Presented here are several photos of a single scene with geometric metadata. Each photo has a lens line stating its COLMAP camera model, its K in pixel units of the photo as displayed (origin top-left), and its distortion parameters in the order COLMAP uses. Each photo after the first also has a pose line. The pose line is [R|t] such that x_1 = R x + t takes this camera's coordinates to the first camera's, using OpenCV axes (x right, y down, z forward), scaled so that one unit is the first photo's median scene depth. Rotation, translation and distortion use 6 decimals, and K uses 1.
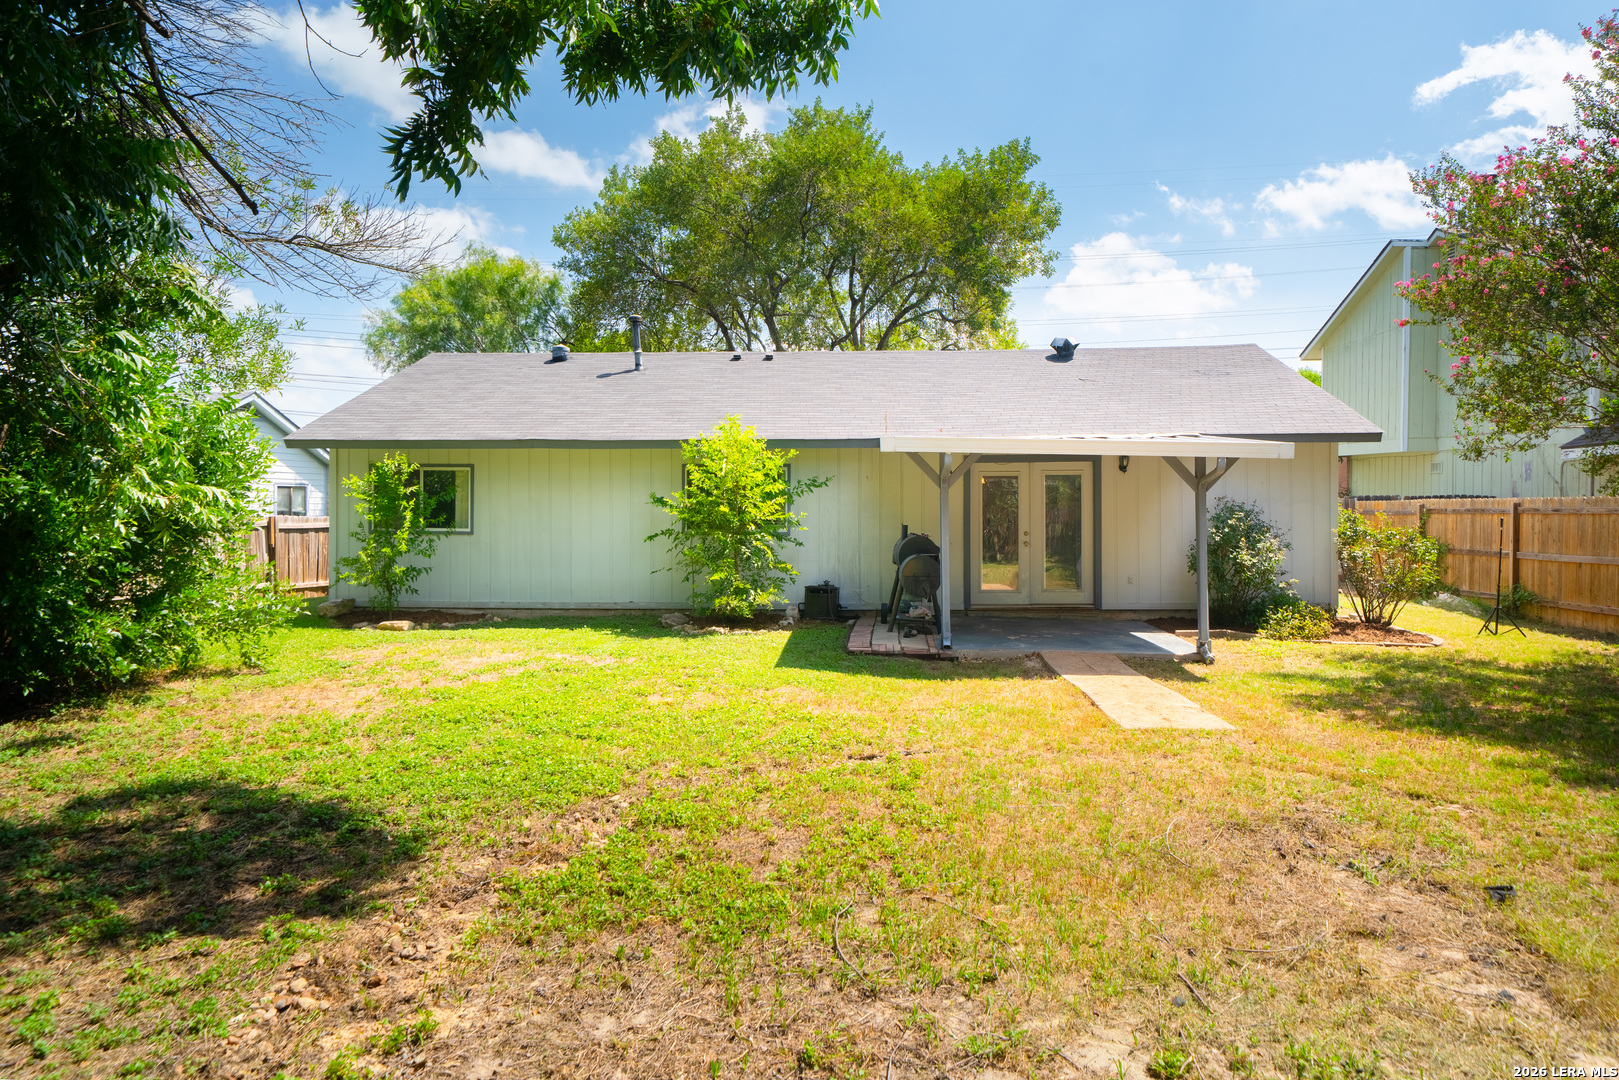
lens RADIAL K [[903.6, 0, 809.5], [0, 903.6, 540.0], [0, 0, 1]] dist [-0.000010, 0.000000]
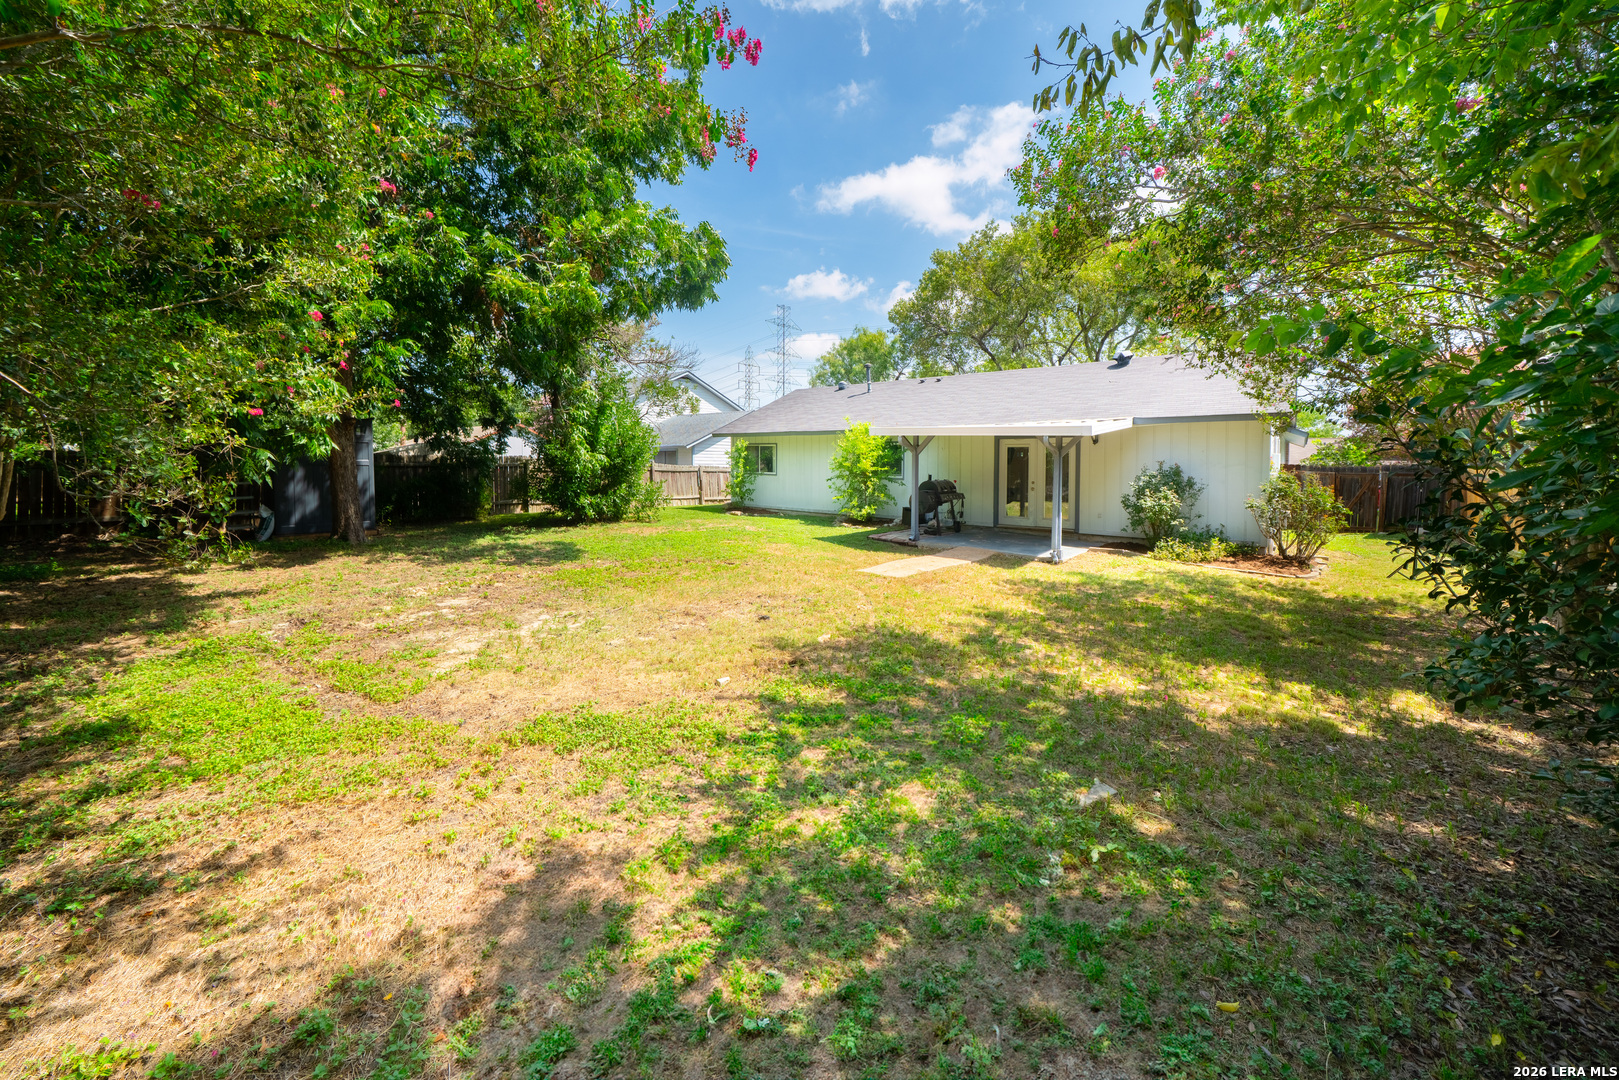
lens RADIAL K [[547.9, 0, 808.9], [0, 547.9, 558.0], [0, 0, 1]] dist [-0.001595, -0.000140]
pose [[0.821711, 0.108985, -0.559386, 0.487409], [-0.033857, 0.989146, 0.142982, -0.000677], [0.568897, -0.098551, 0.816482, -0.079510]]
